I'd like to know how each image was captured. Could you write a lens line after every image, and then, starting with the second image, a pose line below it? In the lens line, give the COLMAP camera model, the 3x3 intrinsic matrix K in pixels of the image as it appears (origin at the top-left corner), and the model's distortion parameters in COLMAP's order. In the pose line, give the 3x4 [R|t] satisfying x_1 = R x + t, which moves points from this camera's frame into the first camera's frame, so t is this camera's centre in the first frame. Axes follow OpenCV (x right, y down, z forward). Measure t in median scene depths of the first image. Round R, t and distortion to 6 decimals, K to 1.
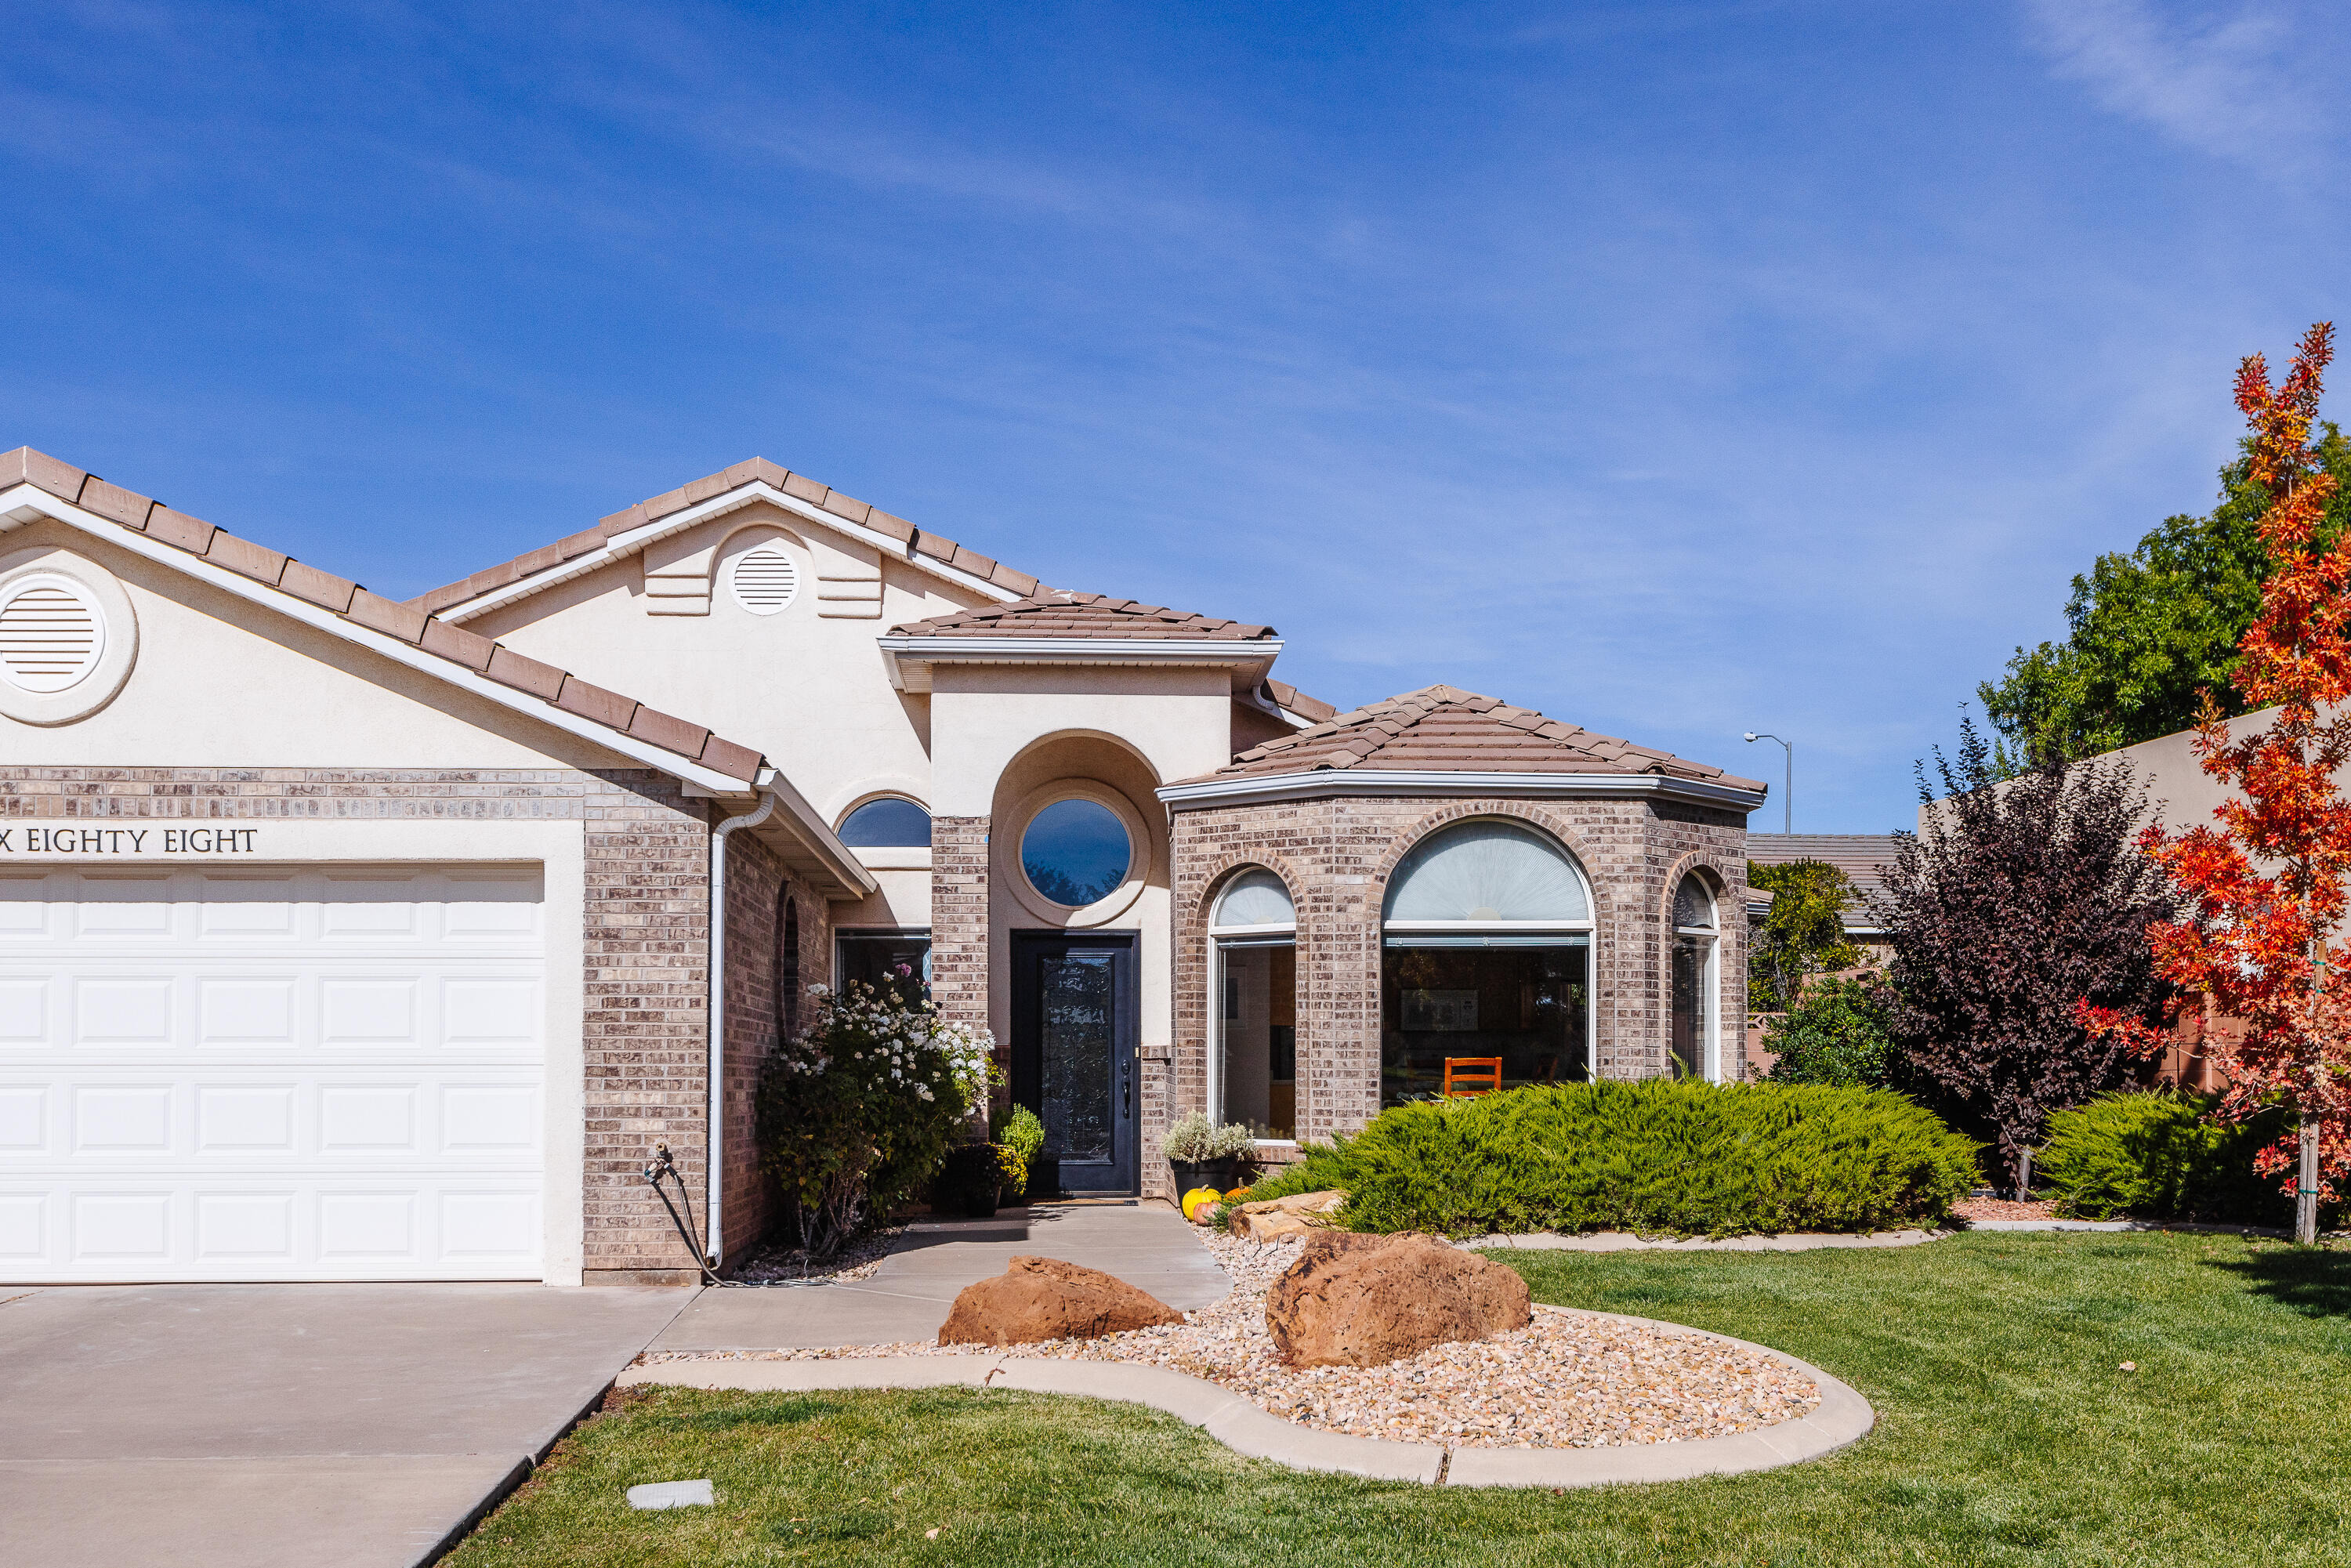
lens RADIAL K [[2252.5, 0, 1156.6], [0, 2252.5, 1024.0], [0, 0, 1]] dist [-0.007460, 0.000000]
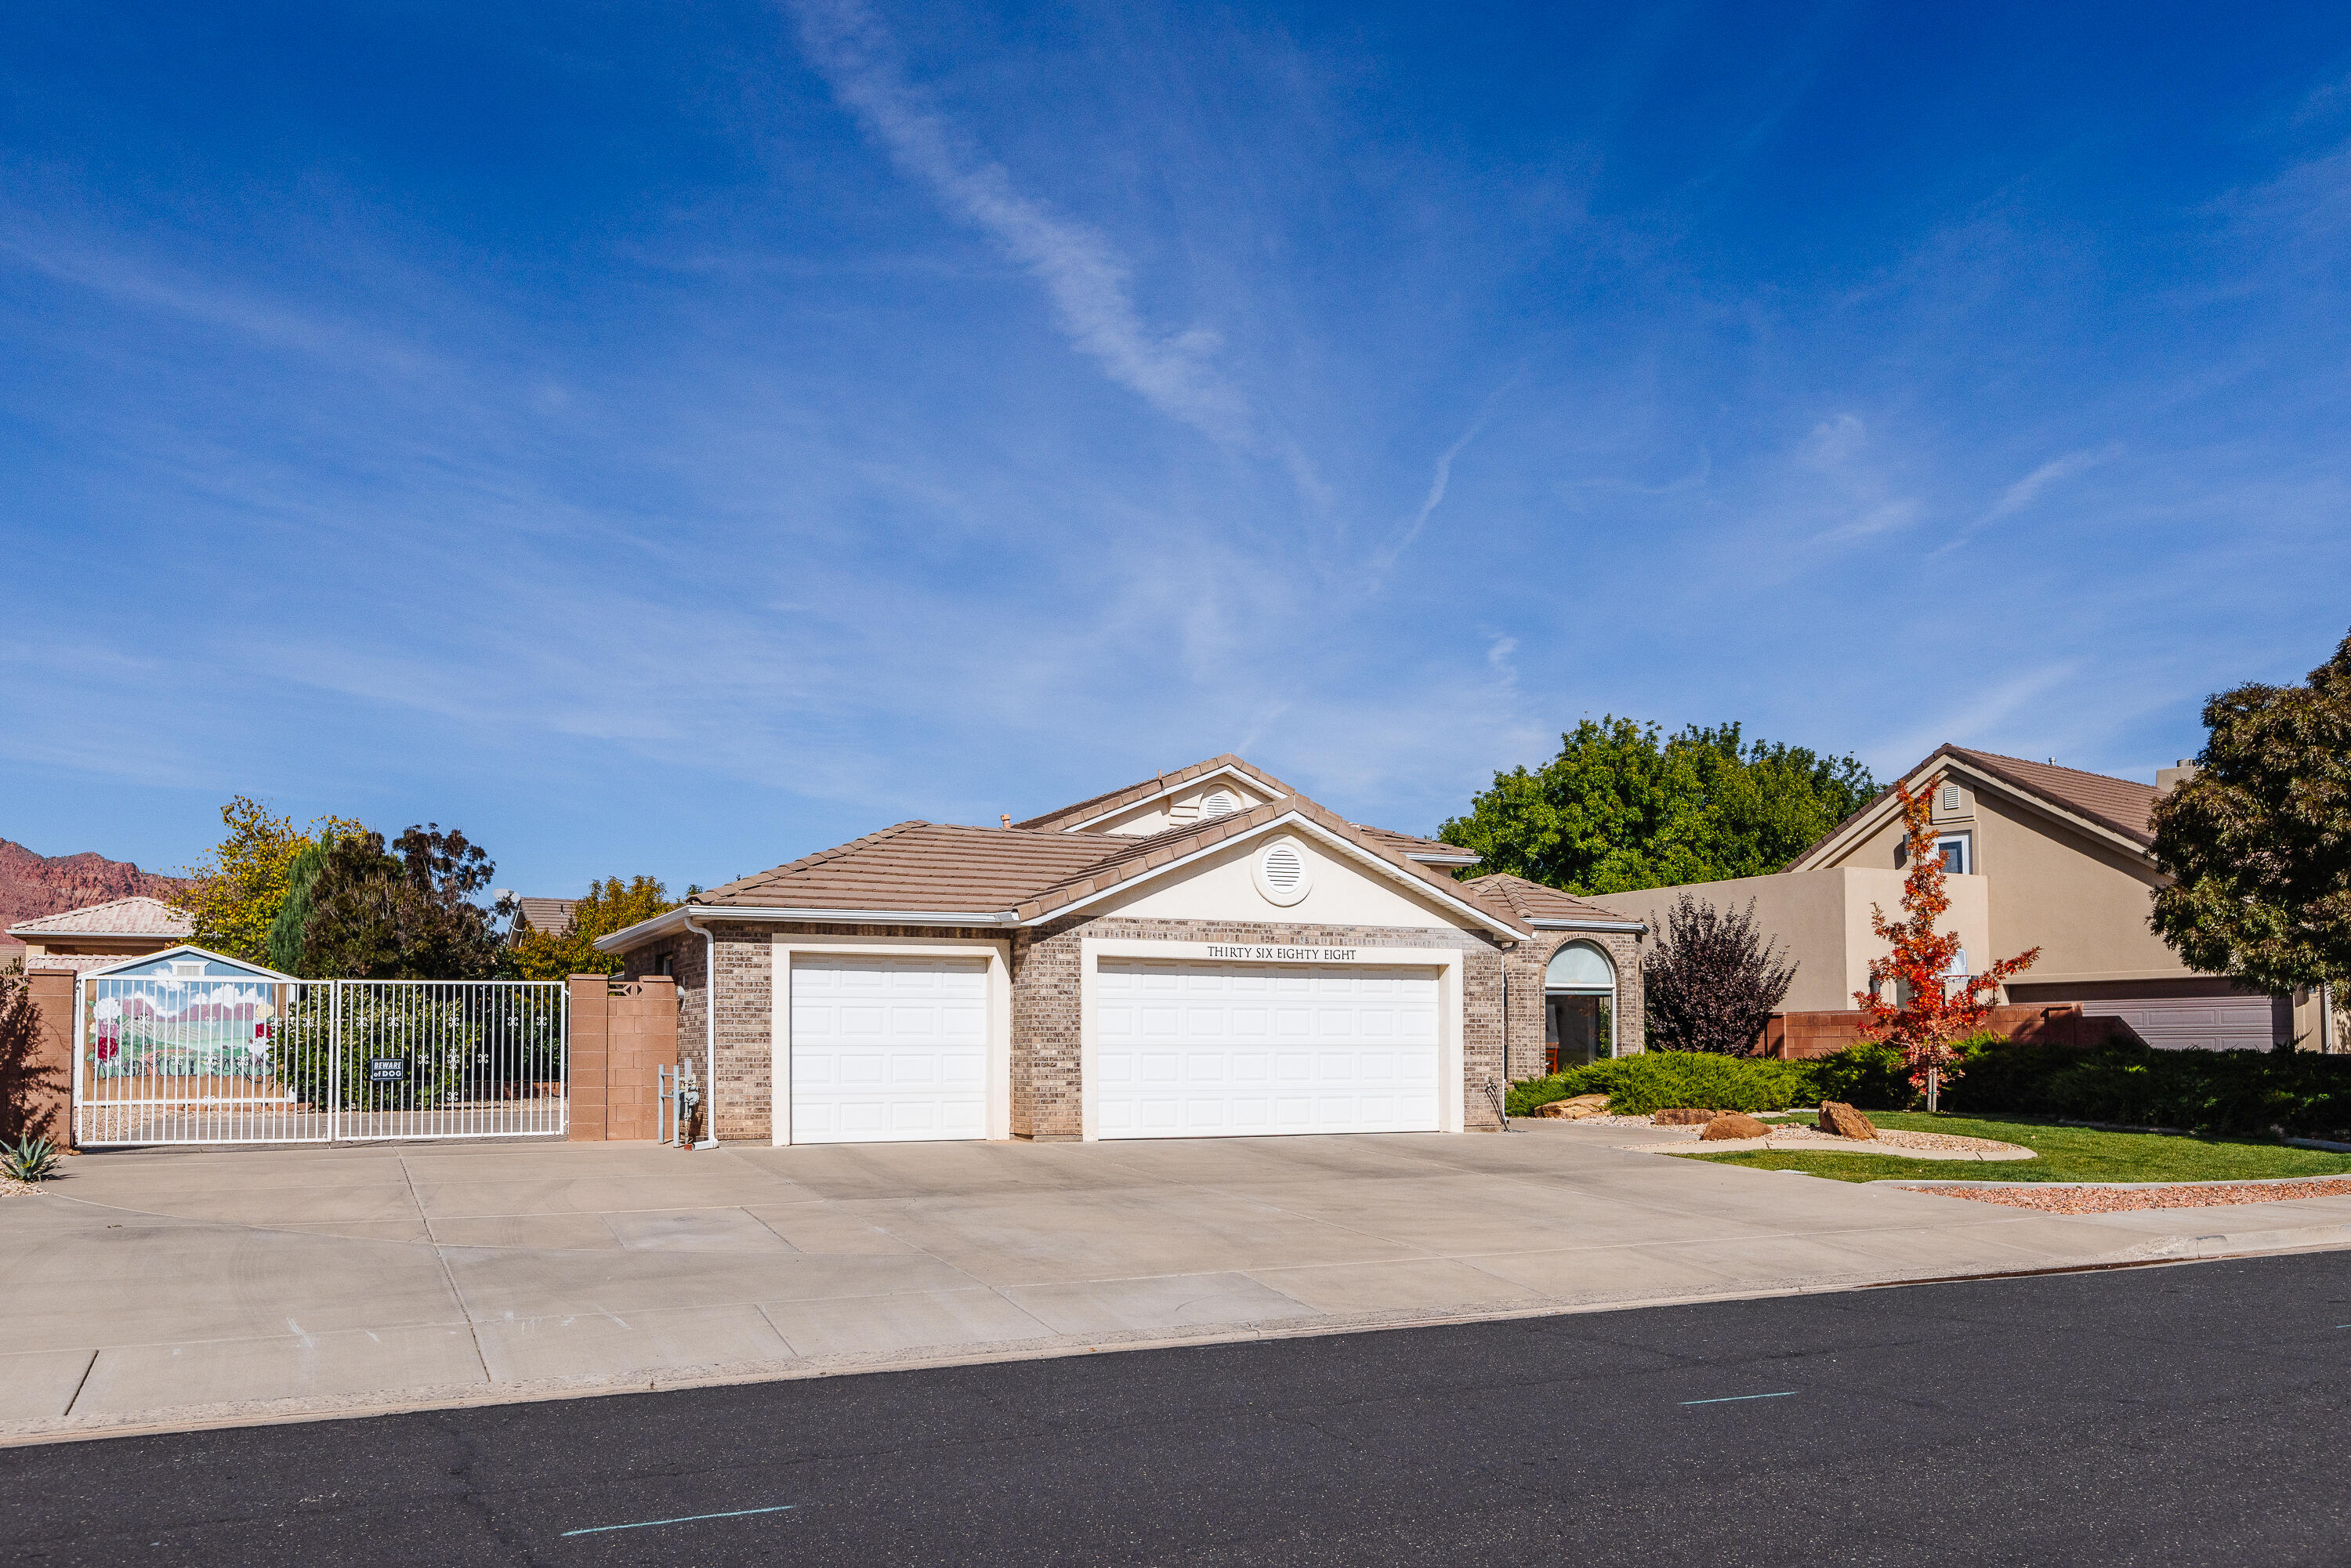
lens RADIAL K [[1623.2, 0, 1101.5], [0, 1623.2, 962.5], [0, 0, 1]] dist [0.003702, -0.004871]
pose [[0.942963, 0.017788, 0.332422, -1.063792], [-0.006391, 0.999355, -0.035347, -0.006547], [-0.332836, 0.031207, 0.942468, -0.505510]]
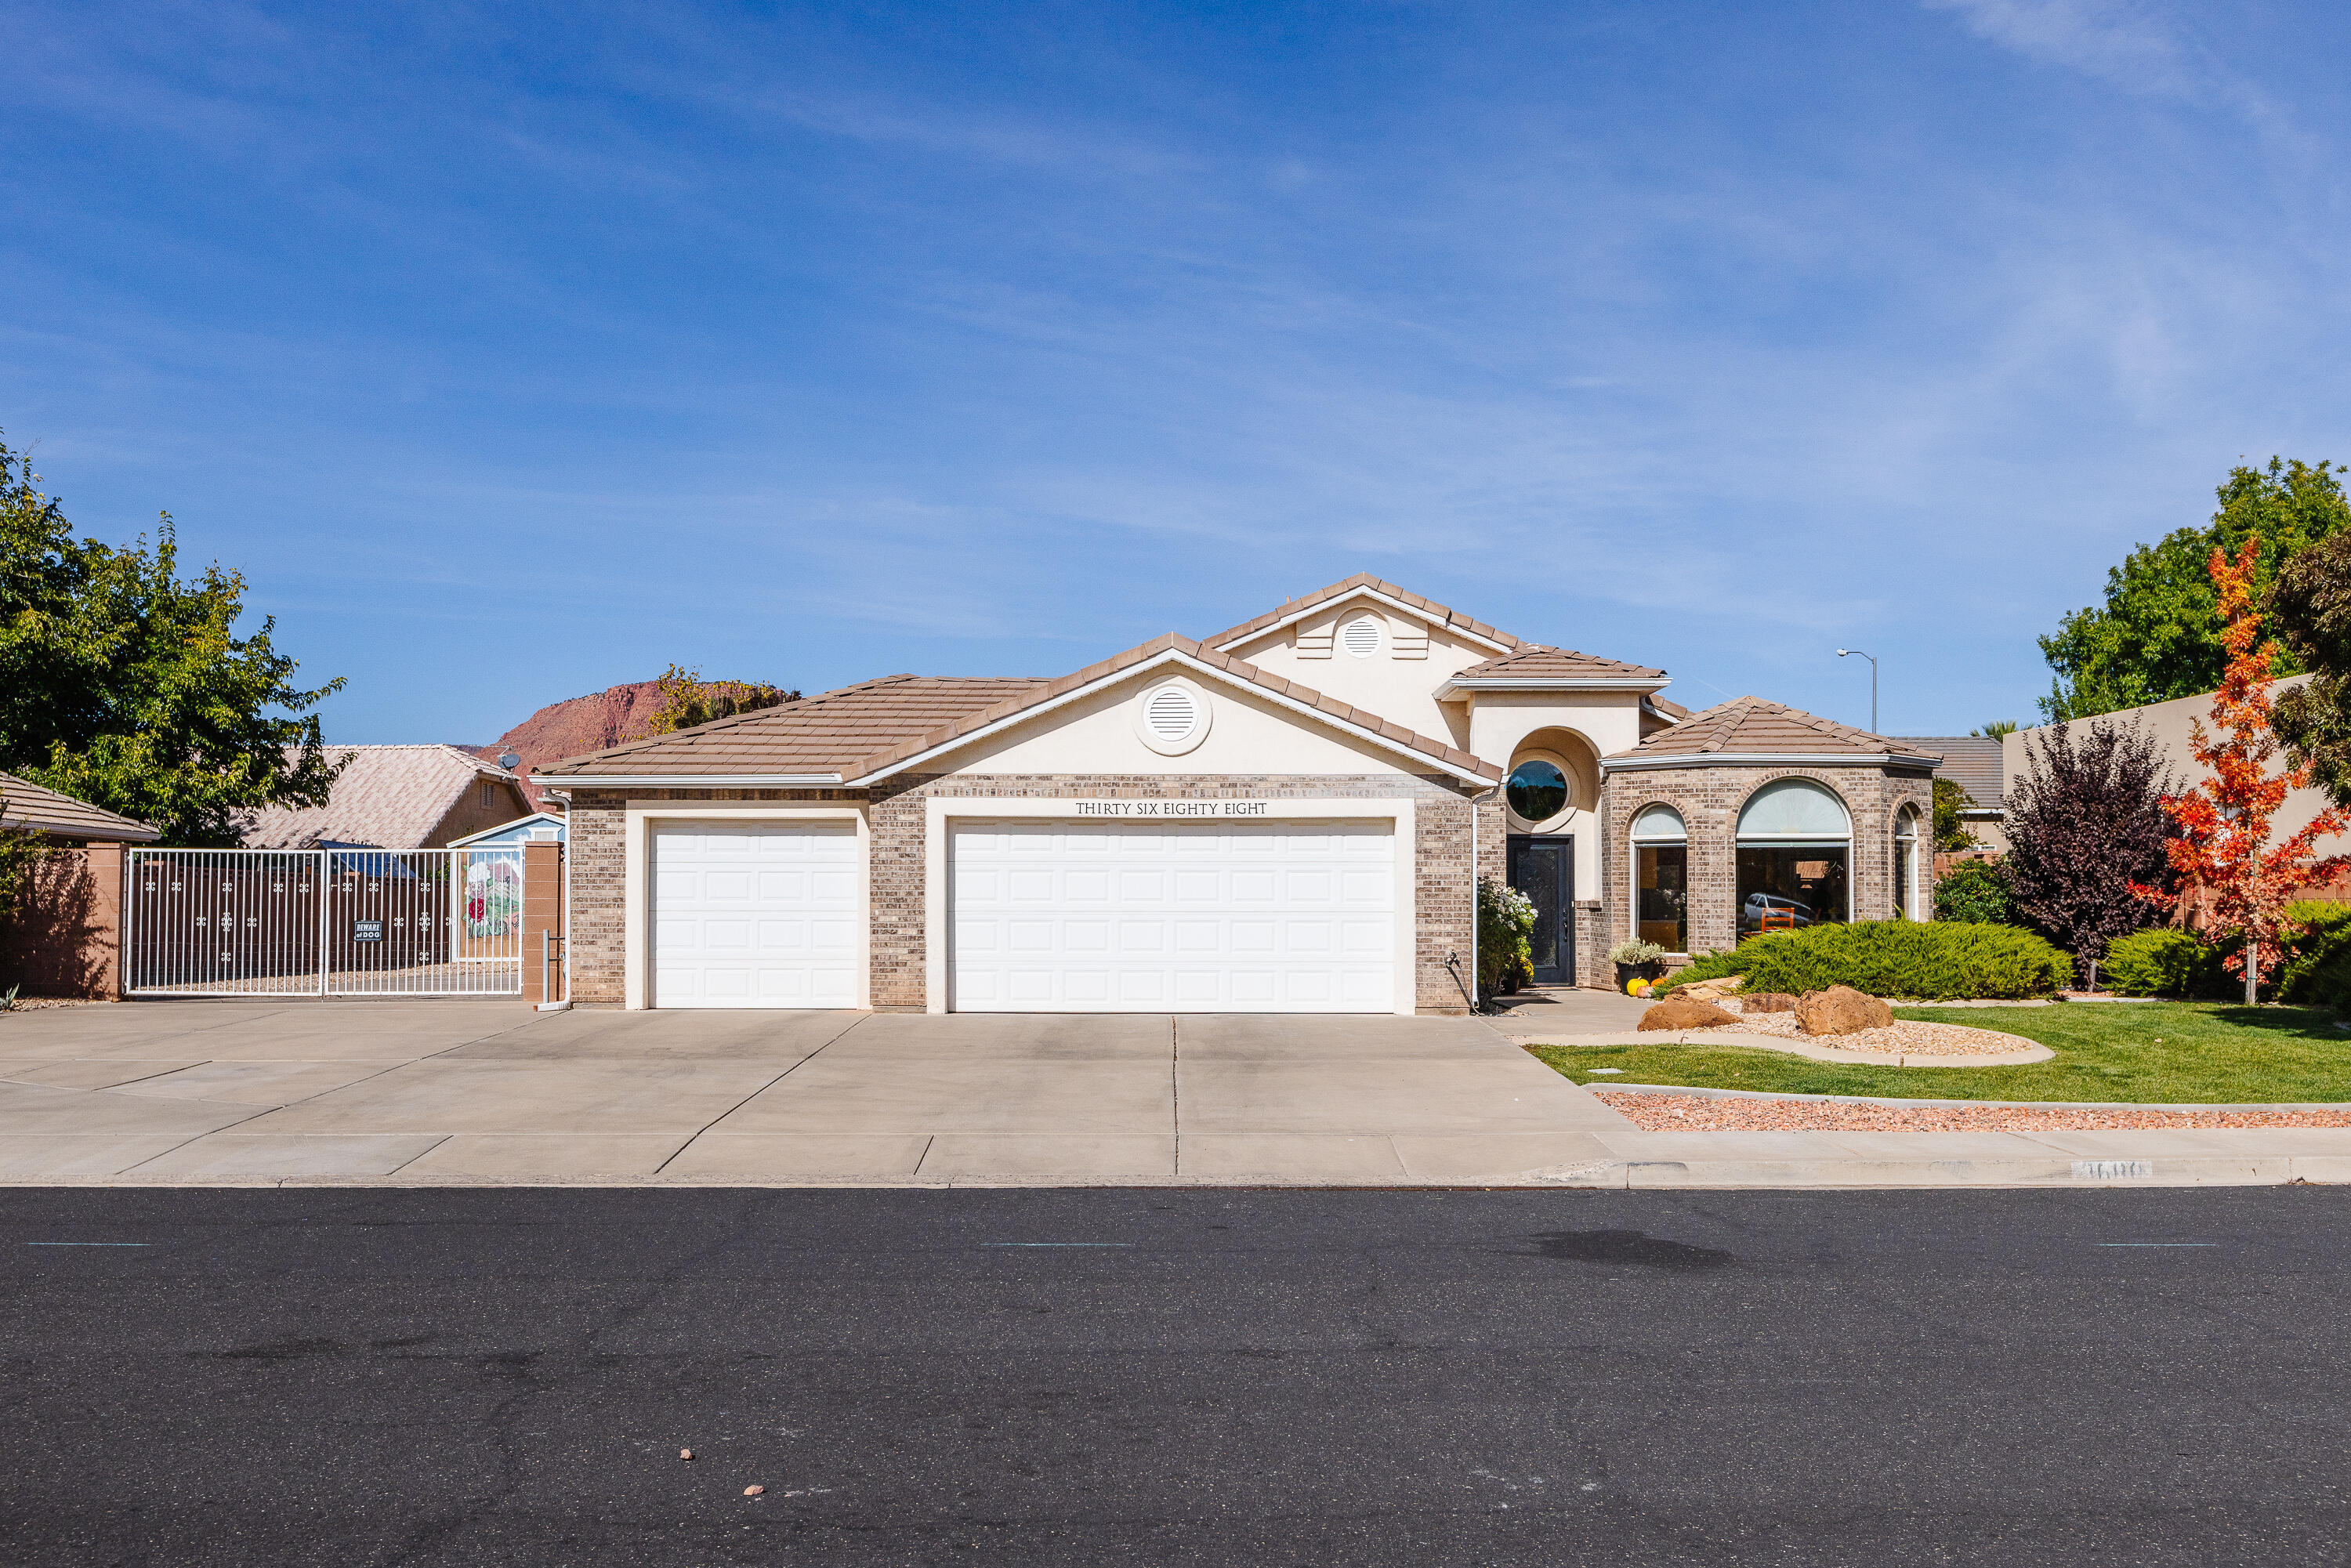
lens RADIAL K [[1913.9, 0, 1153.8], [0, 1913.9, 838.7], [0, 0, 1]] dist [-0.015009, 0.016144]
pose [[0.997342, 0.000210, -0.072864, -0.314975], [-0.001492, 0.999845, -0.017542, -0.016550], [0.072849, 0.017604, 0.997188, -0.716917]]
